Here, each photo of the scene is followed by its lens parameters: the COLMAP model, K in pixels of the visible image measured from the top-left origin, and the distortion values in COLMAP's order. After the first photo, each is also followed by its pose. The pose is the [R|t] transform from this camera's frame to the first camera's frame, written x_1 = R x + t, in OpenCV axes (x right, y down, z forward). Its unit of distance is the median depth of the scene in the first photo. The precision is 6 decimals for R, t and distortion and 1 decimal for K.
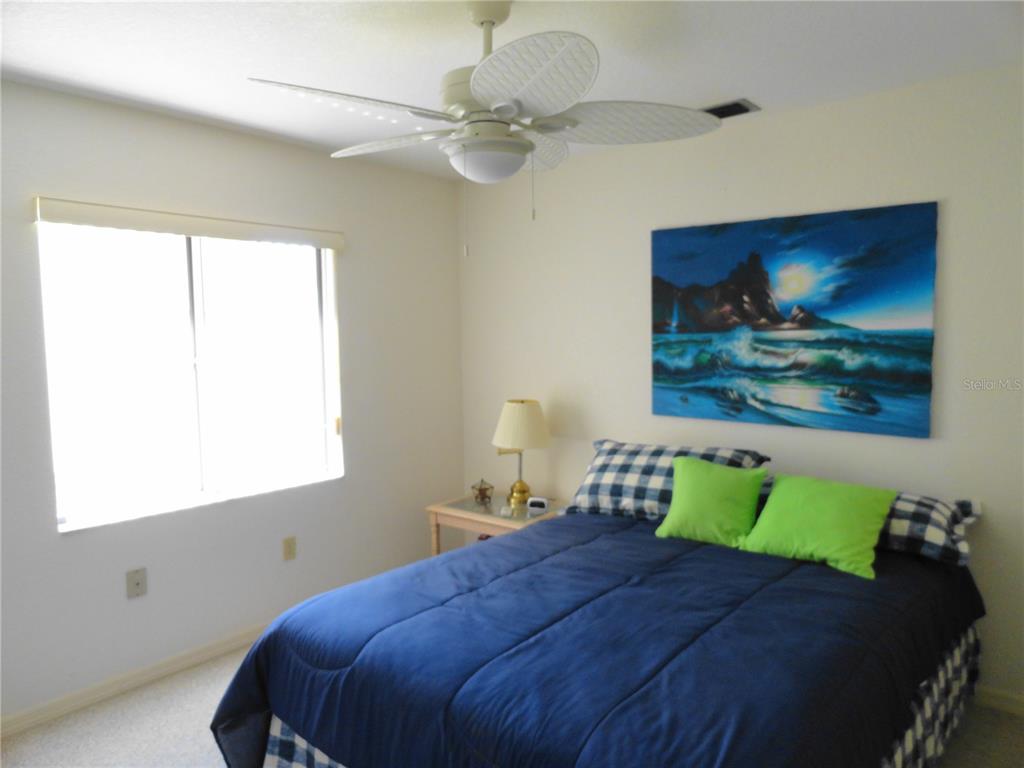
lens RADIAL K [[699.5, 0, 517.1], [0, 699.5, 385.5], [0, 0, 1]] dist [-0.002572, 0.001168]
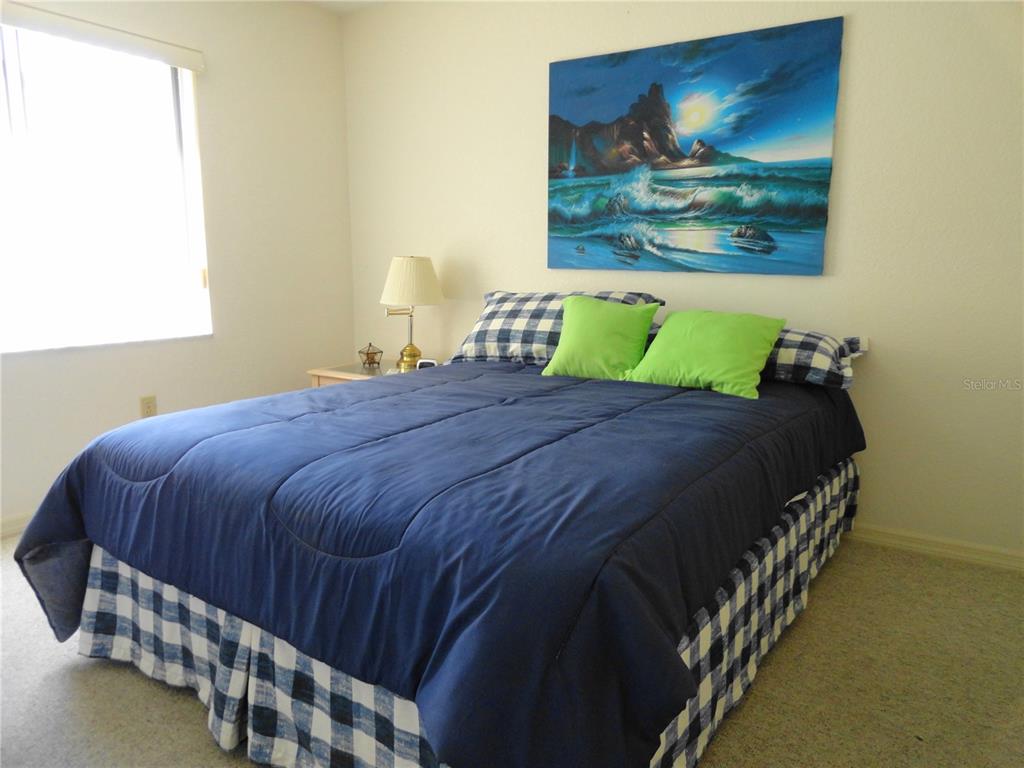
lens RADIAL K [[697.7, 0, 516.2], [0, 697.7, 381.5], [0, 0, 1]] dist [-0.002744, 0.001959]
pose [[0.994310, 0.002584, 0.106495, 0.066471], [-0.012679, 0.995470, 0.094223, 0.138494], [-0.105769, -0.095037, 0.989839, 0.075649]]
